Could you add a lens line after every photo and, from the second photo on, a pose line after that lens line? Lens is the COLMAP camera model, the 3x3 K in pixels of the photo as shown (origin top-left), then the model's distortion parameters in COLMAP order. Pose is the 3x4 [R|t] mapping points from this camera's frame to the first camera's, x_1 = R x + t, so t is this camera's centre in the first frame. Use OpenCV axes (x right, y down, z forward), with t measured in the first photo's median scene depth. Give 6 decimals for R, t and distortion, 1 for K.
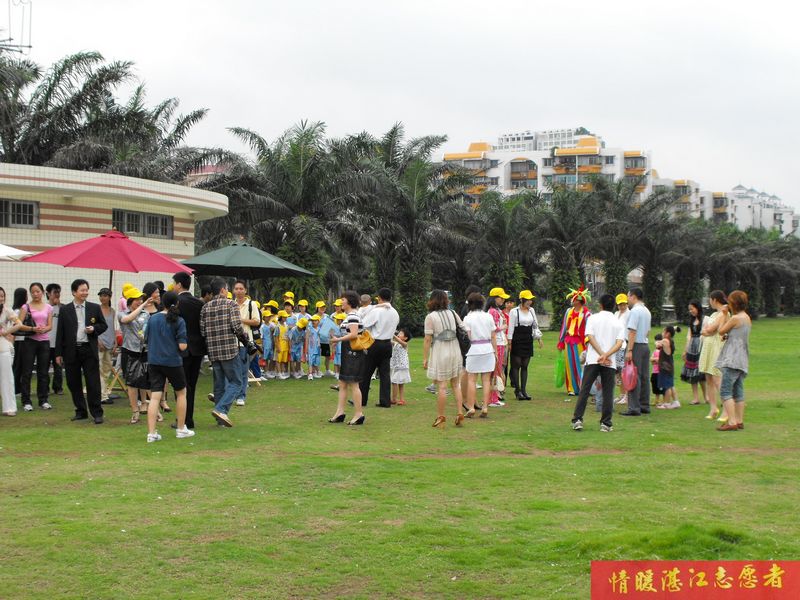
lens RADIAL K [[1016.2, 0, 400.0], [0, 1016.2, 300.0], [0, 0, 1]] dist [-0.067541, -0.374508]
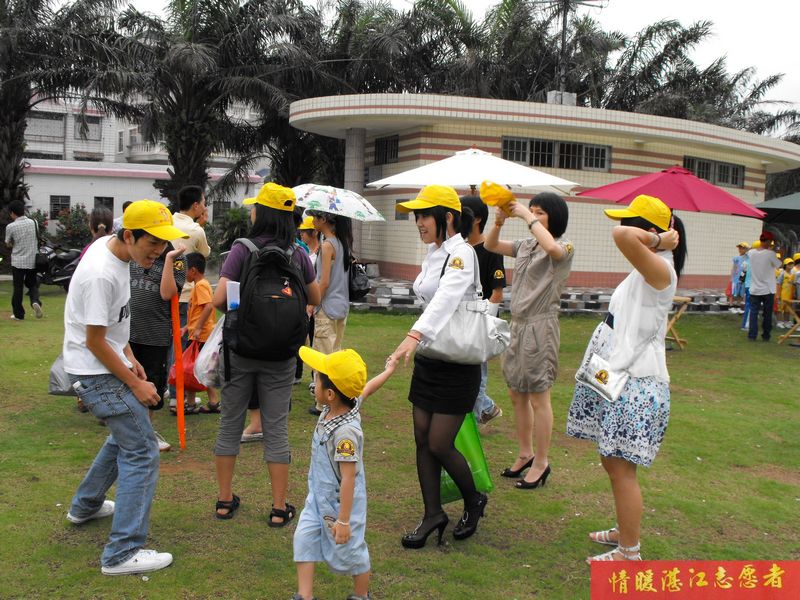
lens RADIAL K [[792.6, 0, 400.0], [0, 792.6, 300.0], [0, 0, 1]] dist [-0.210534, 0.210443]
pose [[0.802388, 0.090703, -0.589869, -0.032617], [-0.049985, 0.995124, 0.085025, 0.002115], [0.594705, -0.038738, 0.803010, 0.148397]]
